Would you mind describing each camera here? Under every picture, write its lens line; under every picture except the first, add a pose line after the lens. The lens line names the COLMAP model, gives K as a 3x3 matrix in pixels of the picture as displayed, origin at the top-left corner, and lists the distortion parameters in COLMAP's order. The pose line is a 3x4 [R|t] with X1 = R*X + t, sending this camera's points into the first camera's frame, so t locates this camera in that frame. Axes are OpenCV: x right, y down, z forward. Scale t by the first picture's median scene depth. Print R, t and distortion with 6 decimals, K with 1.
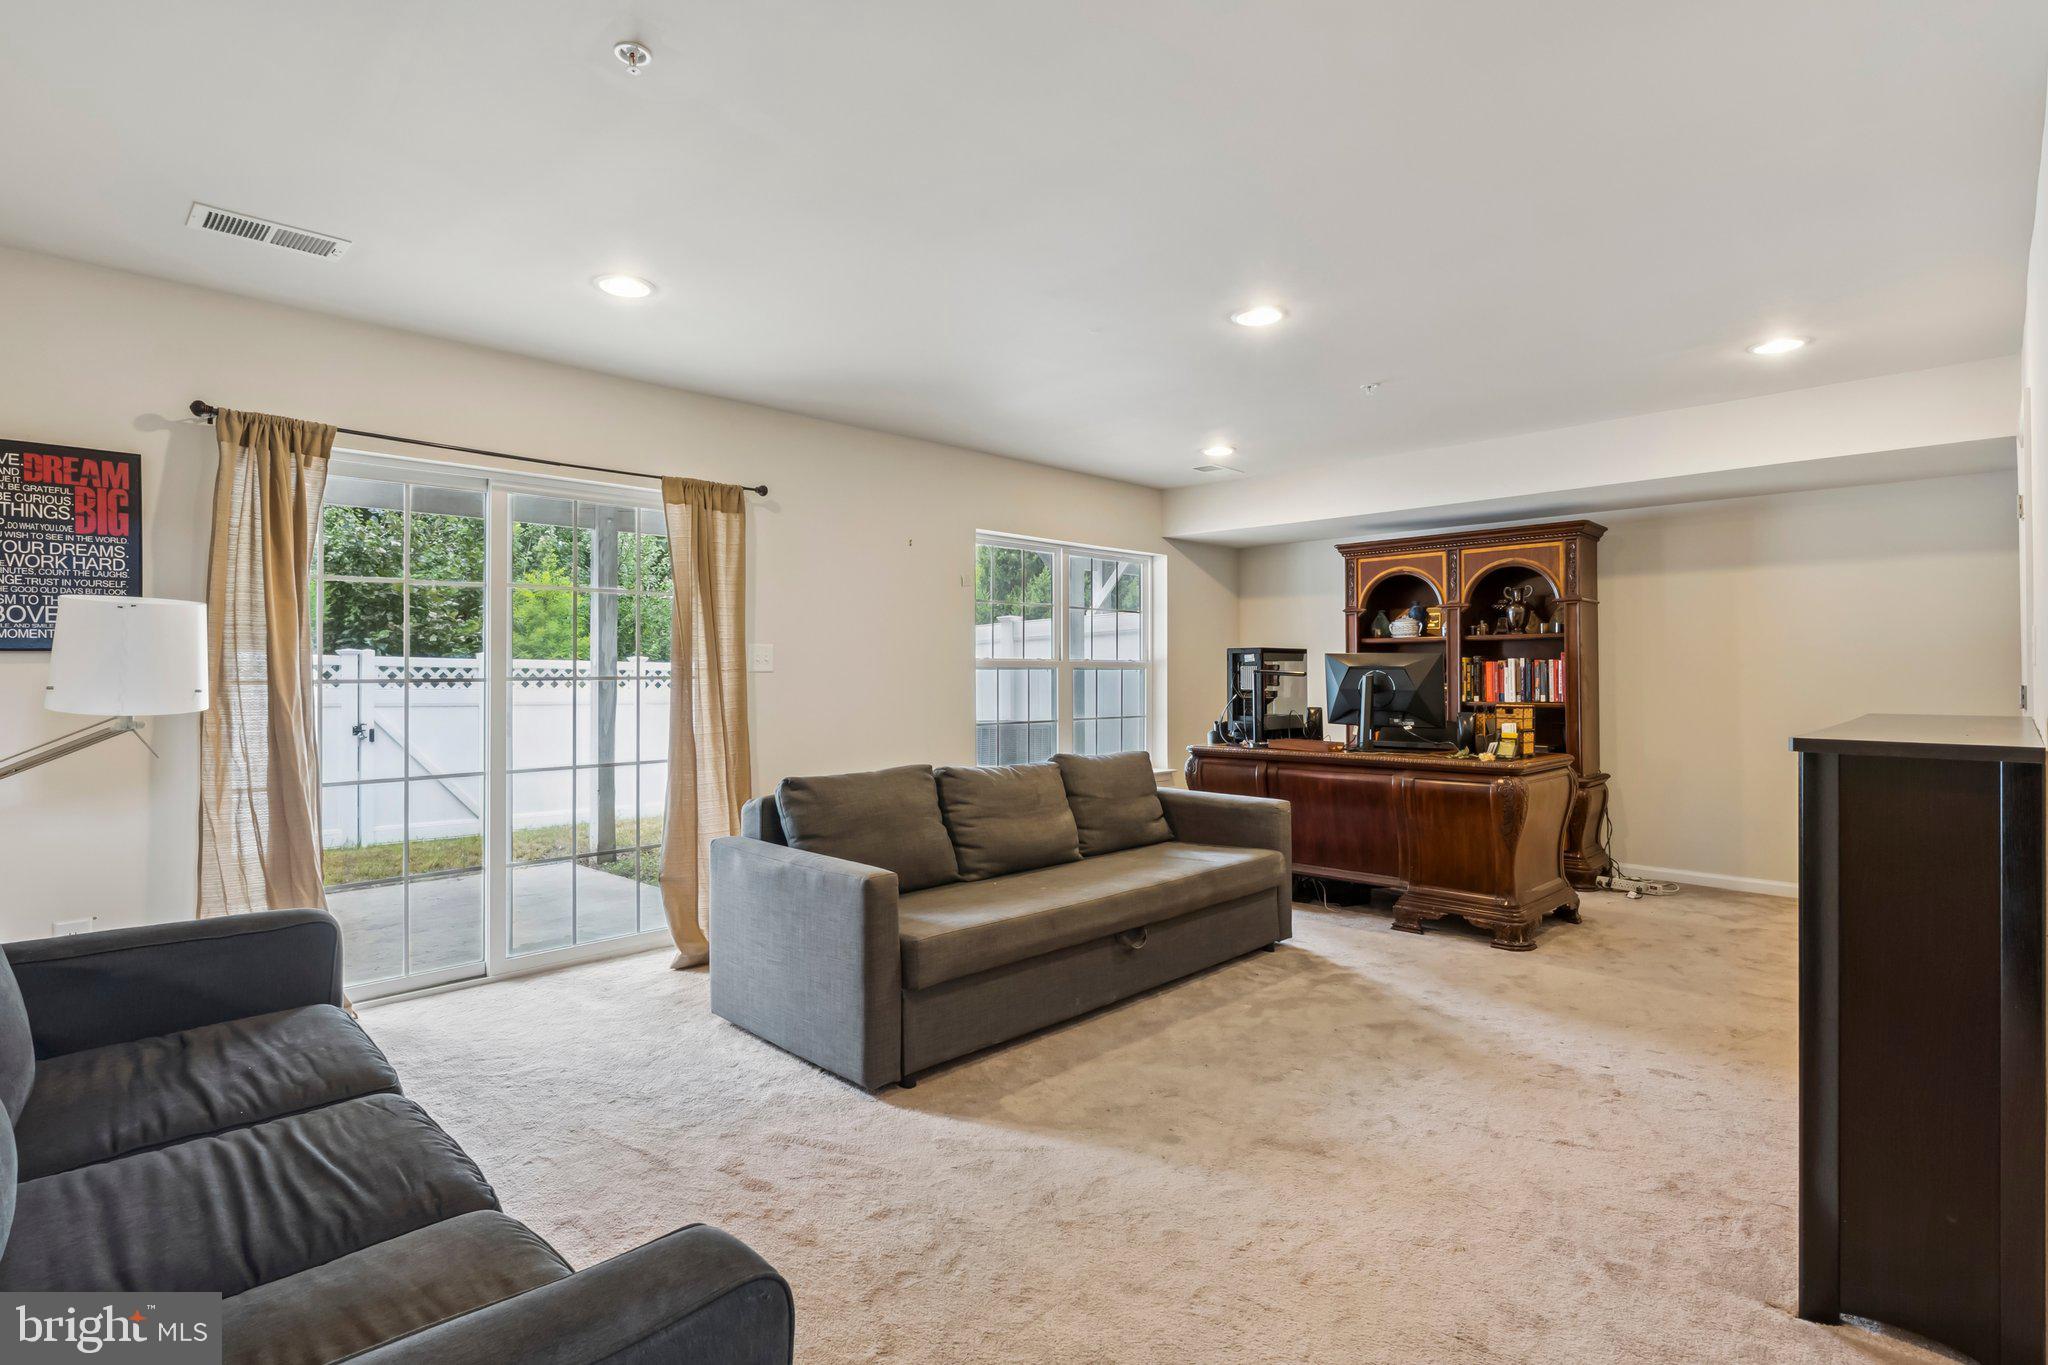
lens RADIAL K [[1004.5, 0, 1024.0], [0, 1004.5, 682.5], [0, 0, 1]] dist [0.000420, 0.000069]
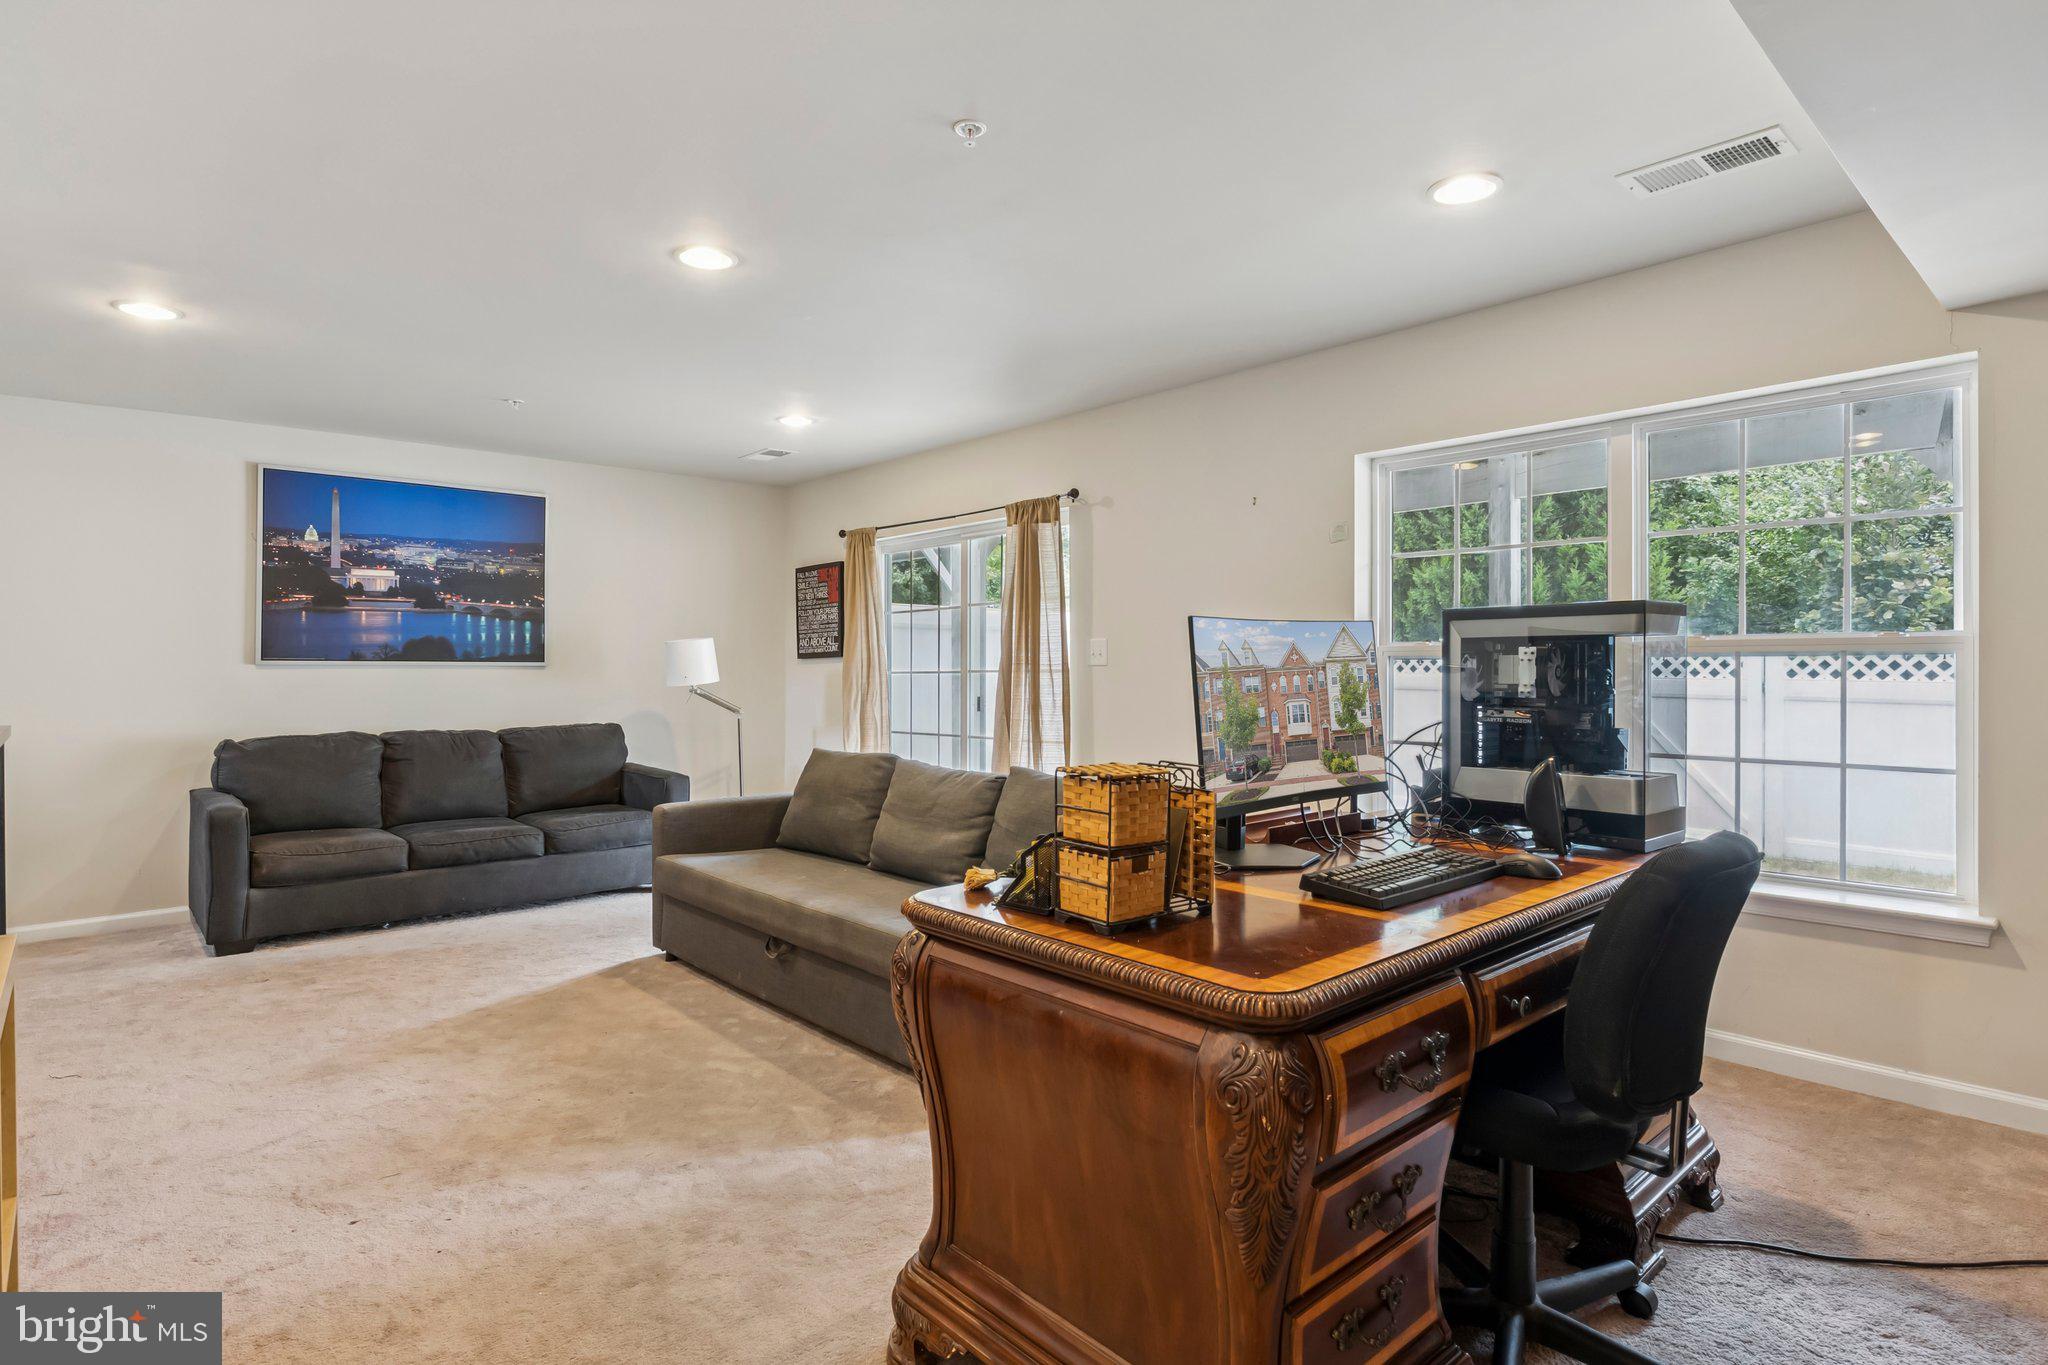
lens RADIAL K [[1097.2, 0, 1024.3], [0, 1097.2, 661.8], [0, 0, 1]] dist [0.000822, 0.000049]
pose [[-0.064058, -0.003871, -0.997939, 0.938338], [-0.002706, 0.999989, -0.003706, -0.010387], [0.997943, 0.002463, -0.064067, 1.073875]]
